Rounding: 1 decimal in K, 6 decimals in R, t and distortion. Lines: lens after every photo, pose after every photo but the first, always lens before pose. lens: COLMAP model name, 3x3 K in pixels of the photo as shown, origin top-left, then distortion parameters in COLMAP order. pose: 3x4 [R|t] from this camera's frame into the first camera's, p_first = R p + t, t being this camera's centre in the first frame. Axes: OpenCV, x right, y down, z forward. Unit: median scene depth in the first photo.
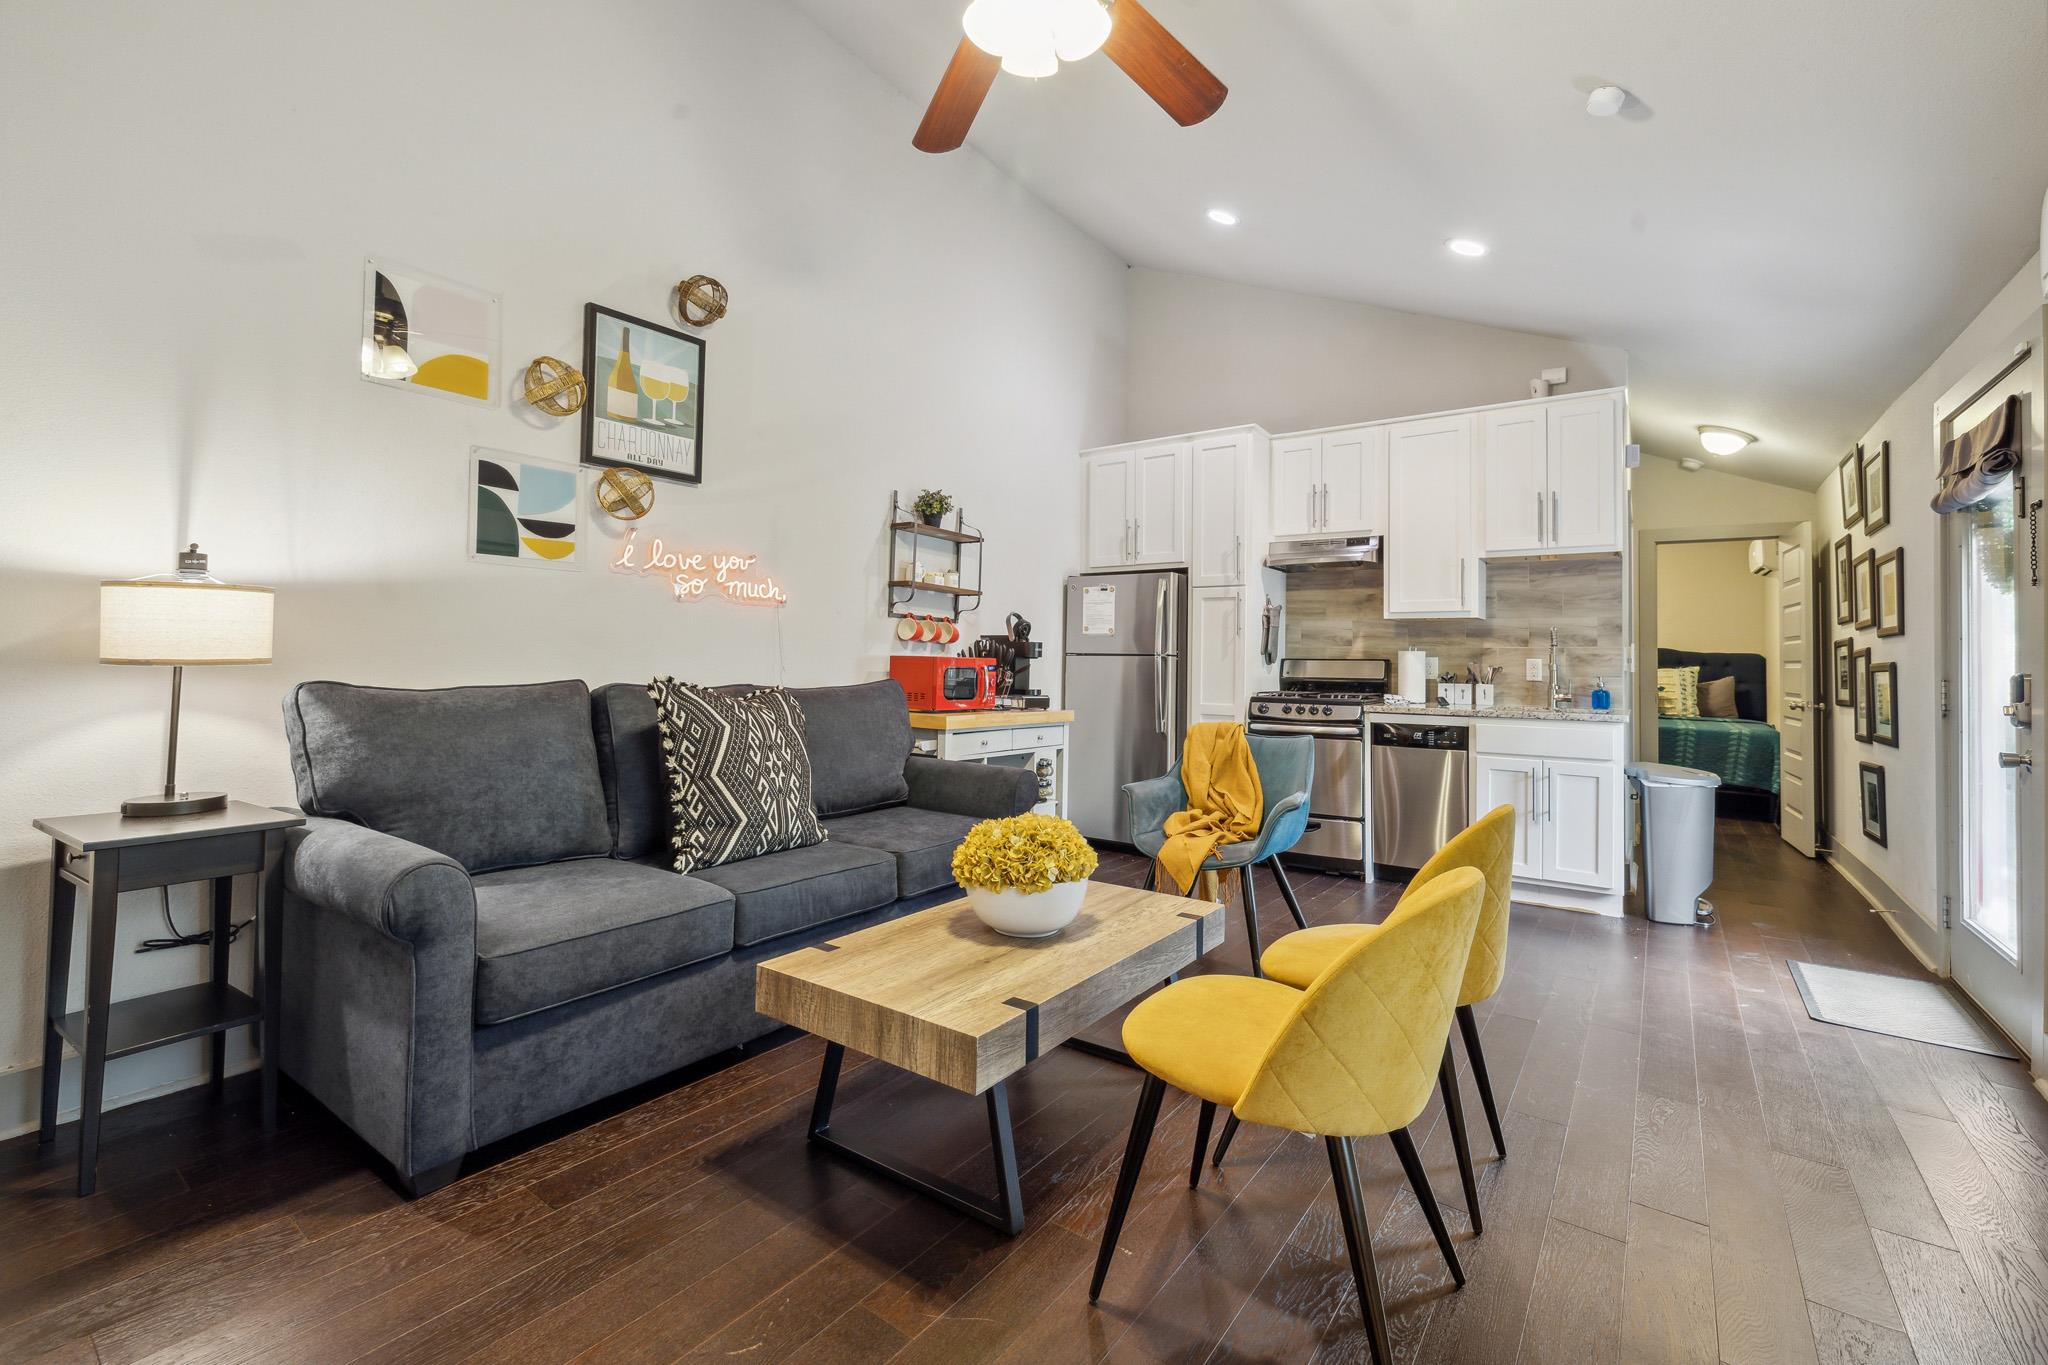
lens RADIAL K [[857.5, 0, 993.0], [0, 857.5, 633.5], [0, 0, 1]] dist [-0.003218, 0.000098]
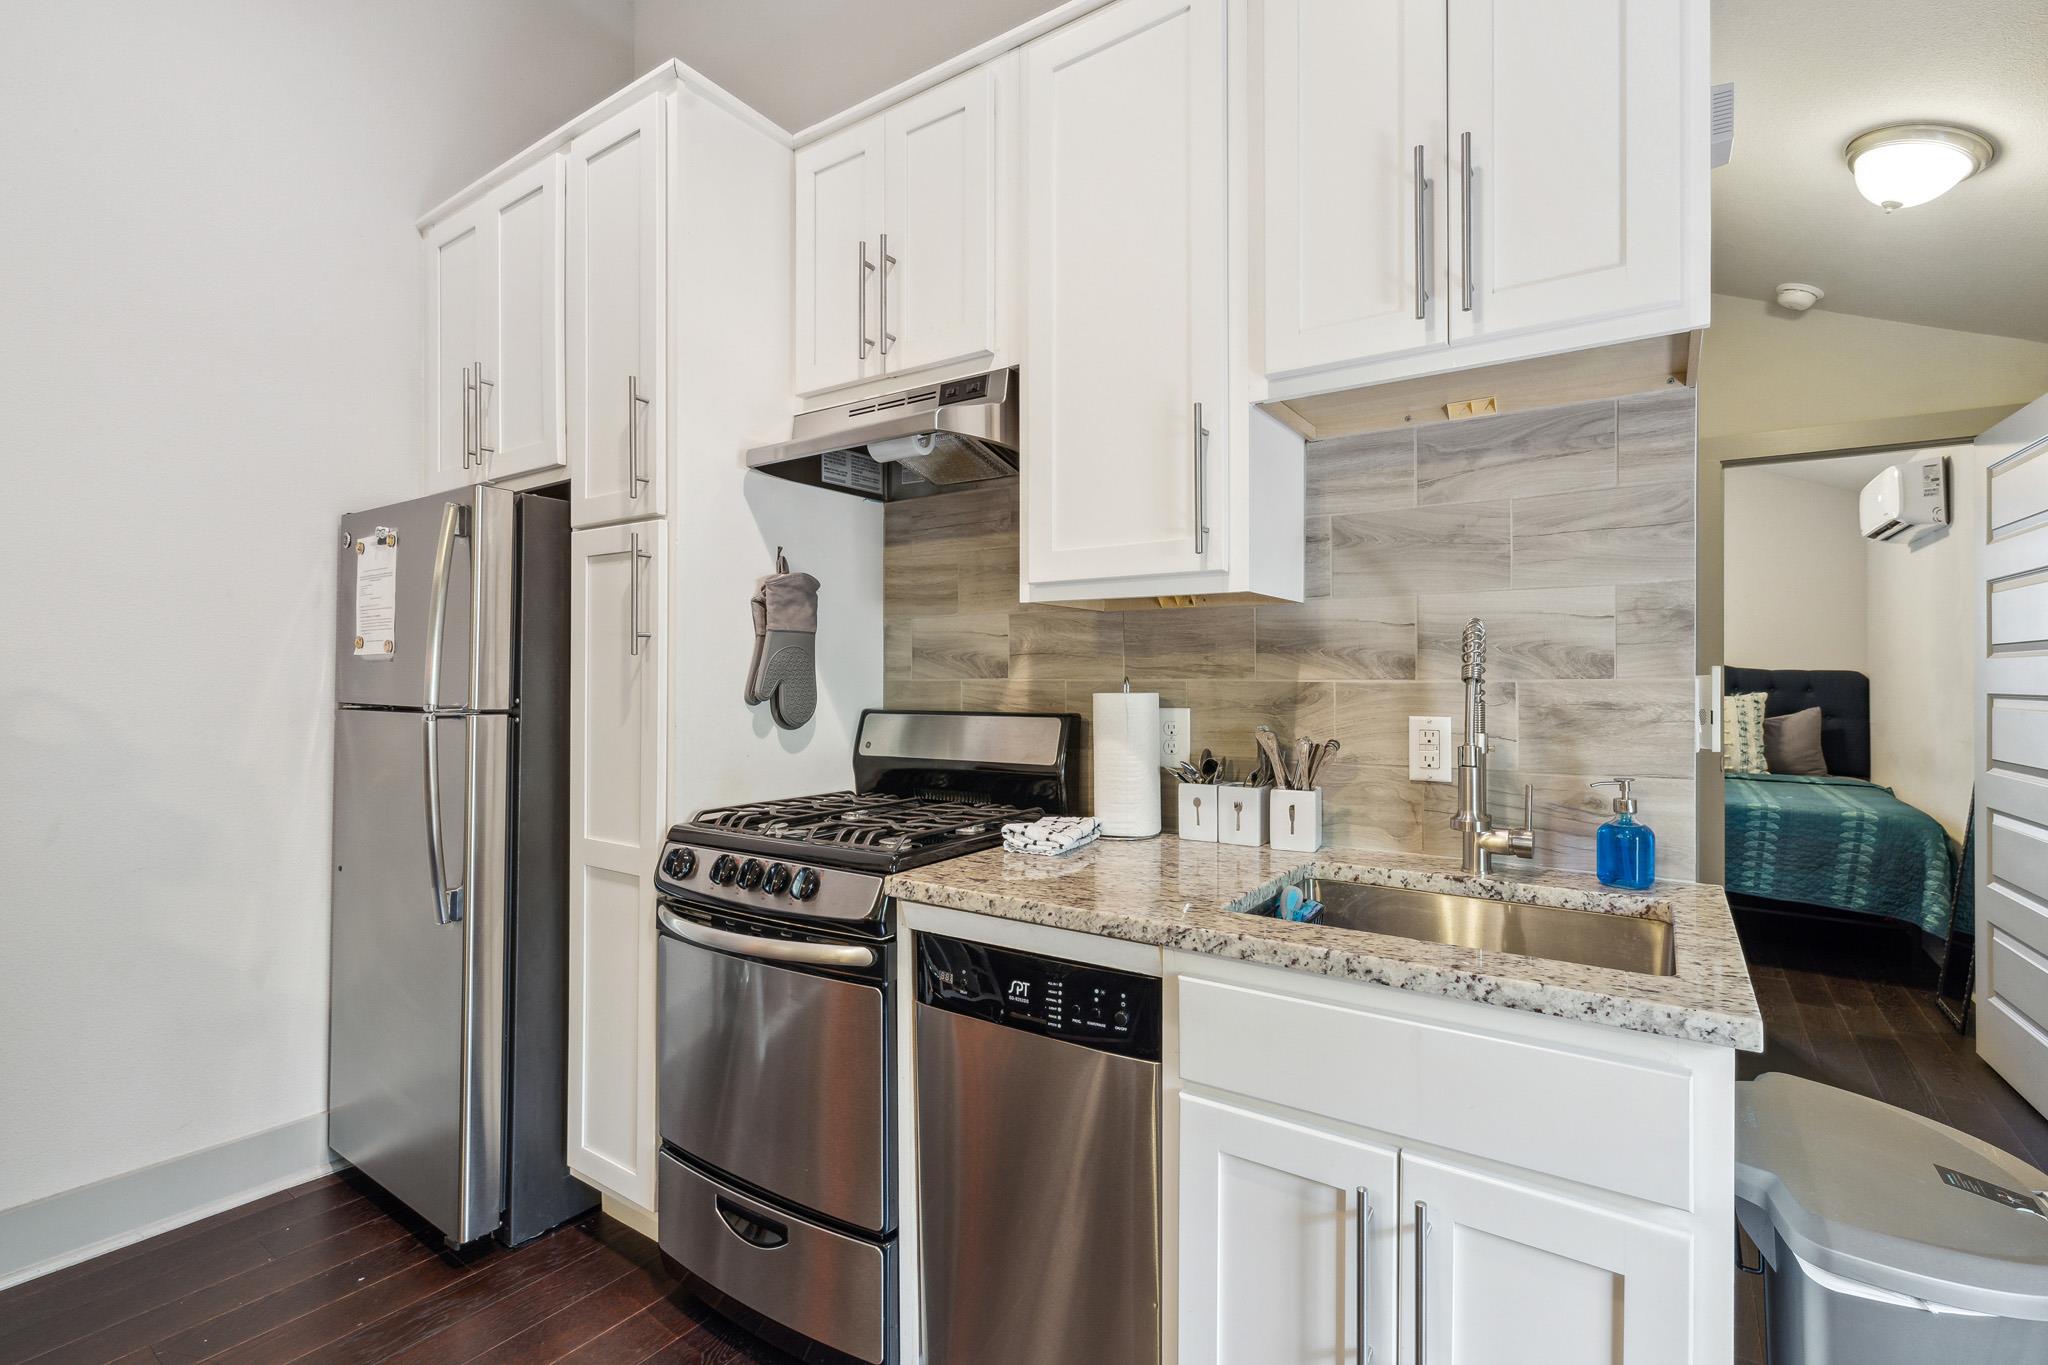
lens RADIAL K [[928.3, 0, 1022.5], [0, 928.3, 672.4], [0, 0, 1]] dist [-0.004164, 0.001050]
pose [[0.998700, -0.012767, 0.049356, 0.470492], [0.011603, 0.999650, 0.023784, 0.002085], [-0.049643, -0.023180, 0.998498, 0.668400]]
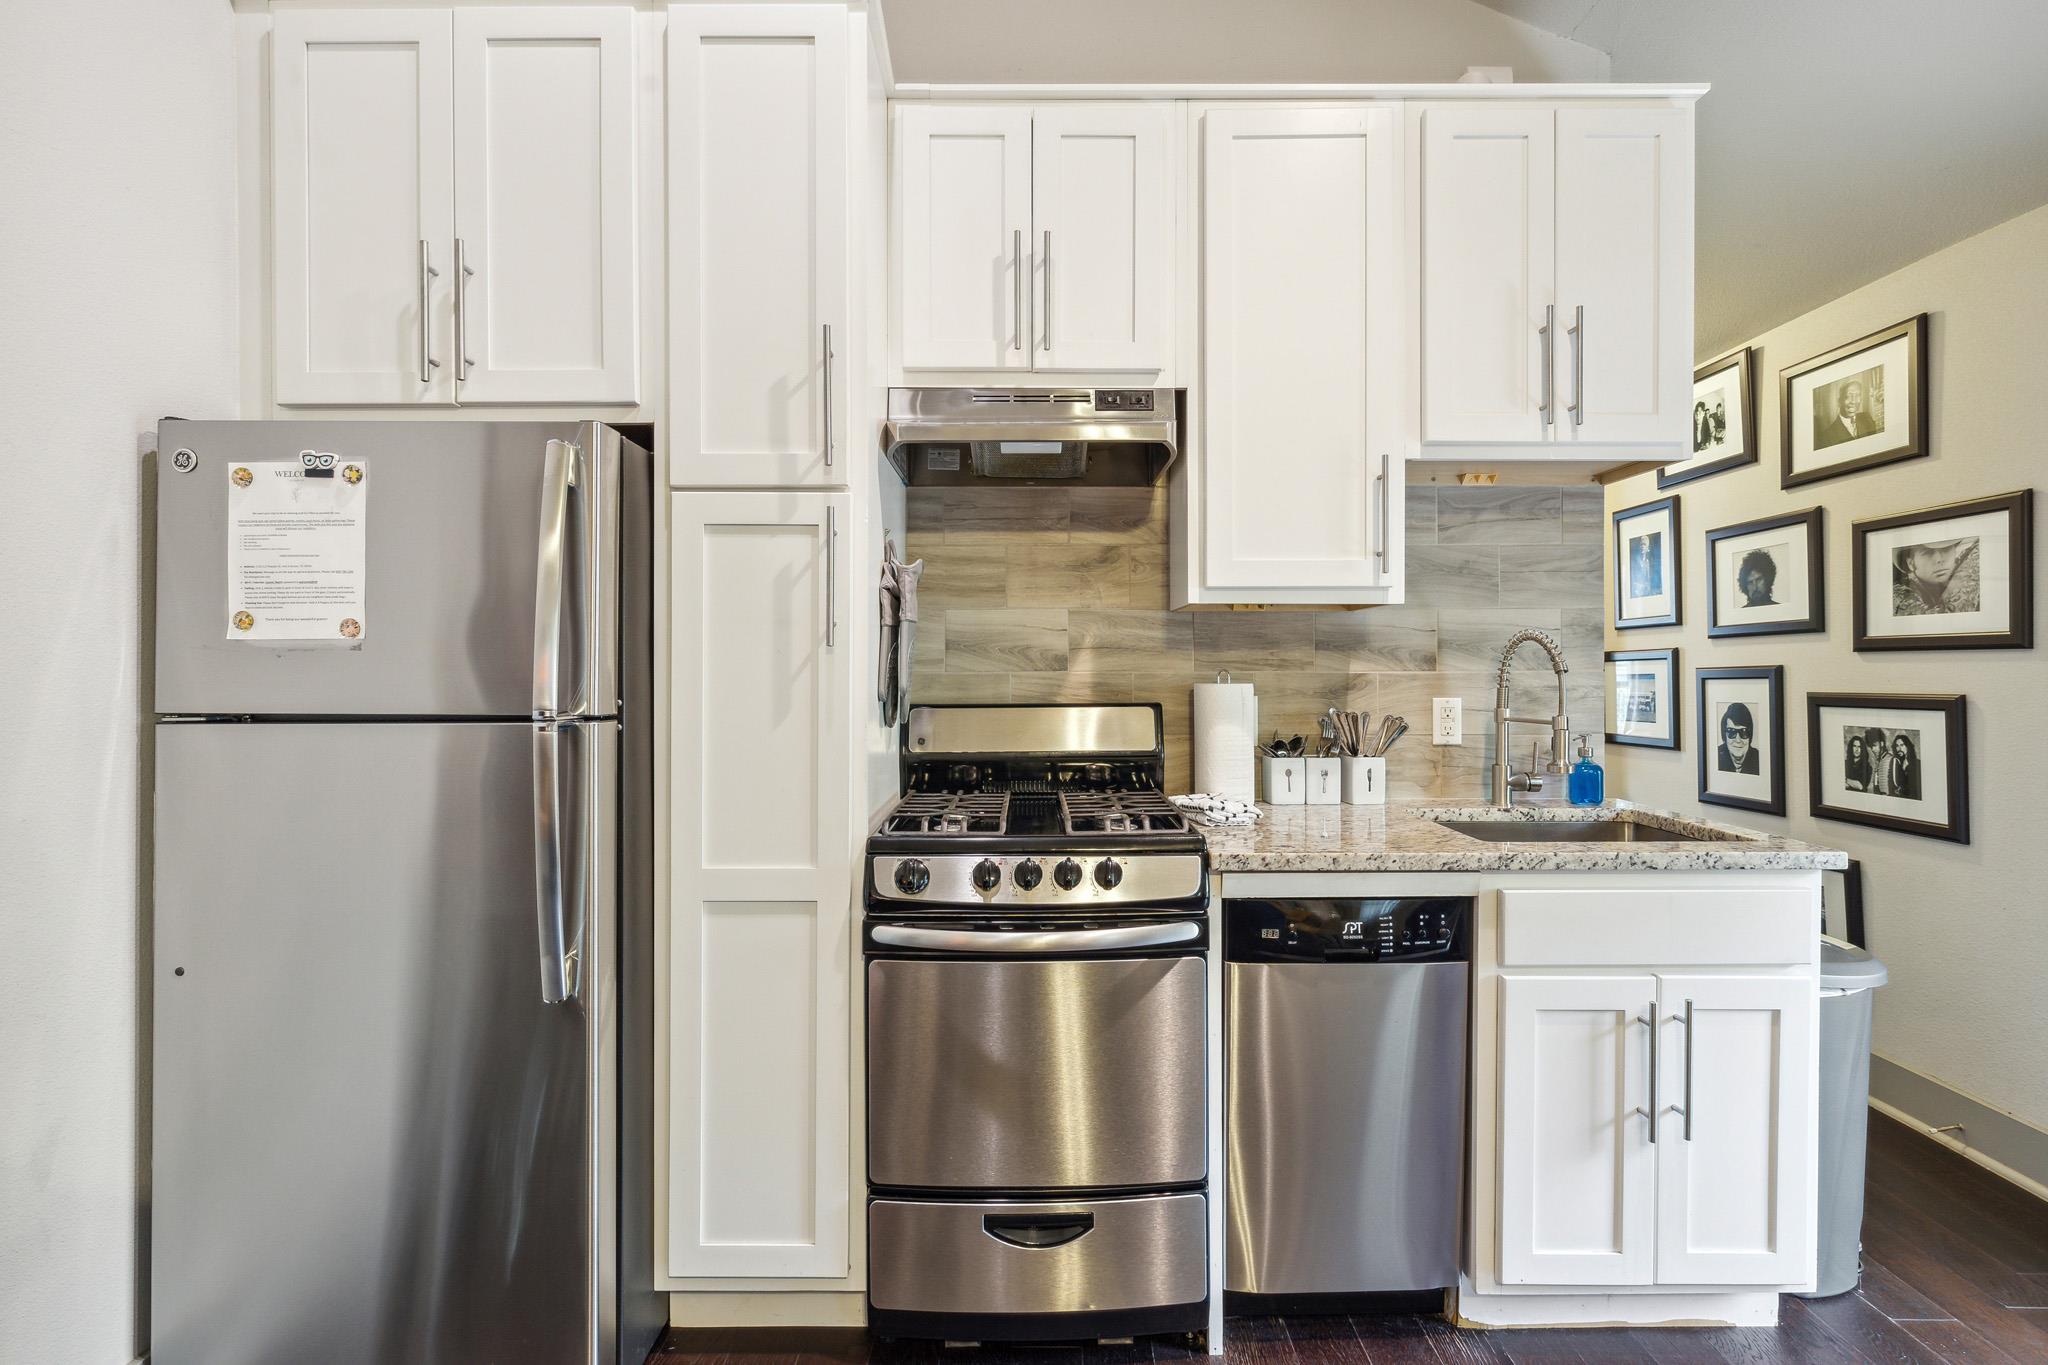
lens RADIAL K [[928.3, 0, 1032.3], [0, 928.3, 678.2], [0, 0, 1]] dist [-0.004164, 0.001050]
pose [[0.798929, -0.022334, 0.601011, 0.157258], [-0.004383, 0.999068, 0.042952, -0.001342], [-0.601410, -0.036950, 0.798086, 0.758279]]
